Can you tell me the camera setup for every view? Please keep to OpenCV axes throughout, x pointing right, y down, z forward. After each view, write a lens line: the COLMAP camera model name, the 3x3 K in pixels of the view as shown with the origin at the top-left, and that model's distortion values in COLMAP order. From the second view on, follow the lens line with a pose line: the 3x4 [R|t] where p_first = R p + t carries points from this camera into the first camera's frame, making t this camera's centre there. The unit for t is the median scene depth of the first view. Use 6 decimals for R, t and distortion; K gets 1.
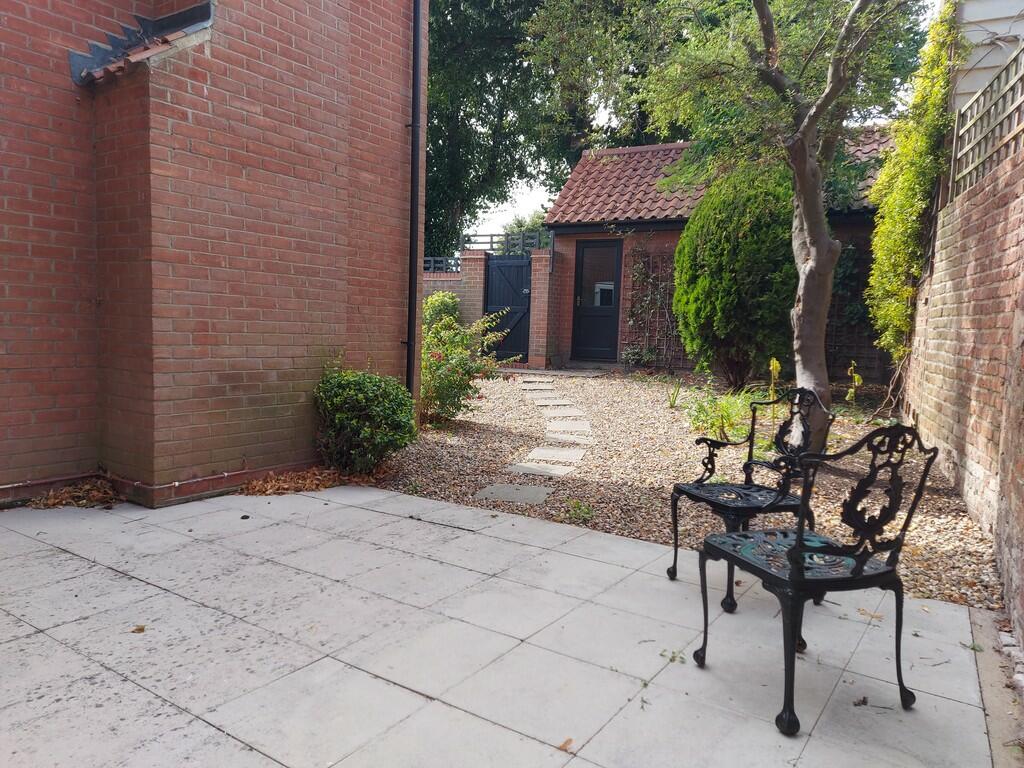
lens RADIAL K [[712.7, 0, 514.9], [0, 712.7, 385.2], [0, 0, 1]] dist [-0.002665, -0.016301]
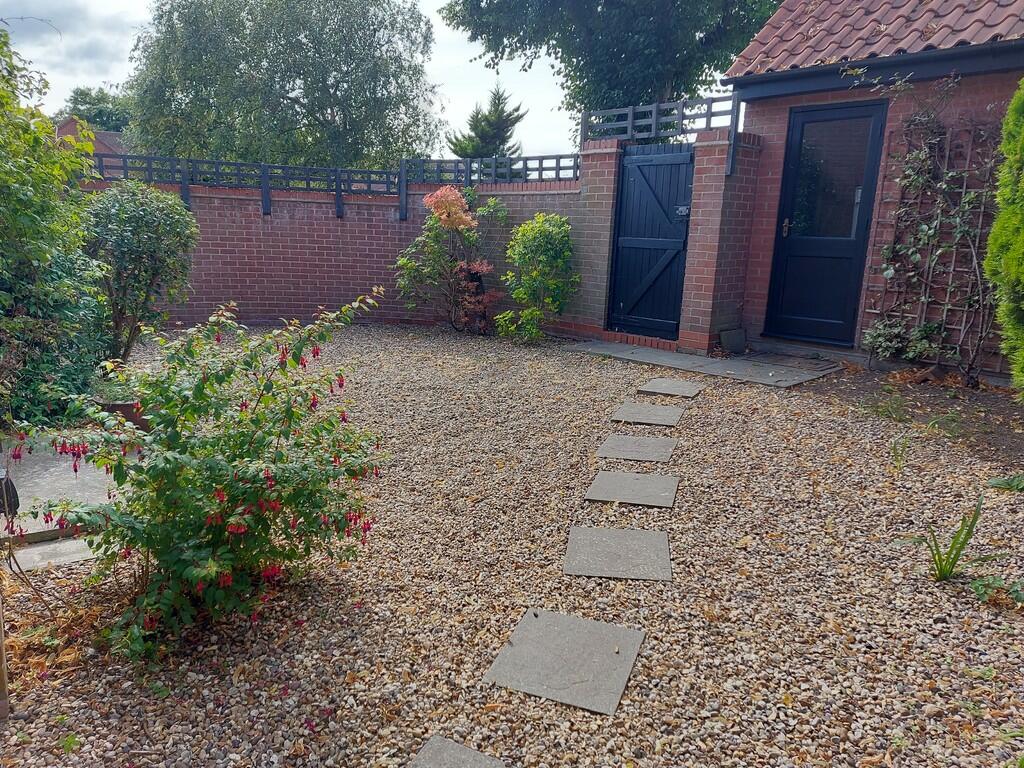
lens RADIAL K [[712.7, 0, 506.4], [0, 712.7, 382.6], [0, 0, 1]] dist [-0.002665, -0.016301]
pose [[0.928349, 0.072355, -0.364598, 0.100201], [-0.026047, 0.991123, 0.130368, -0.069295], [0.370795, -0.111530, 0.921994, 0.432733]]
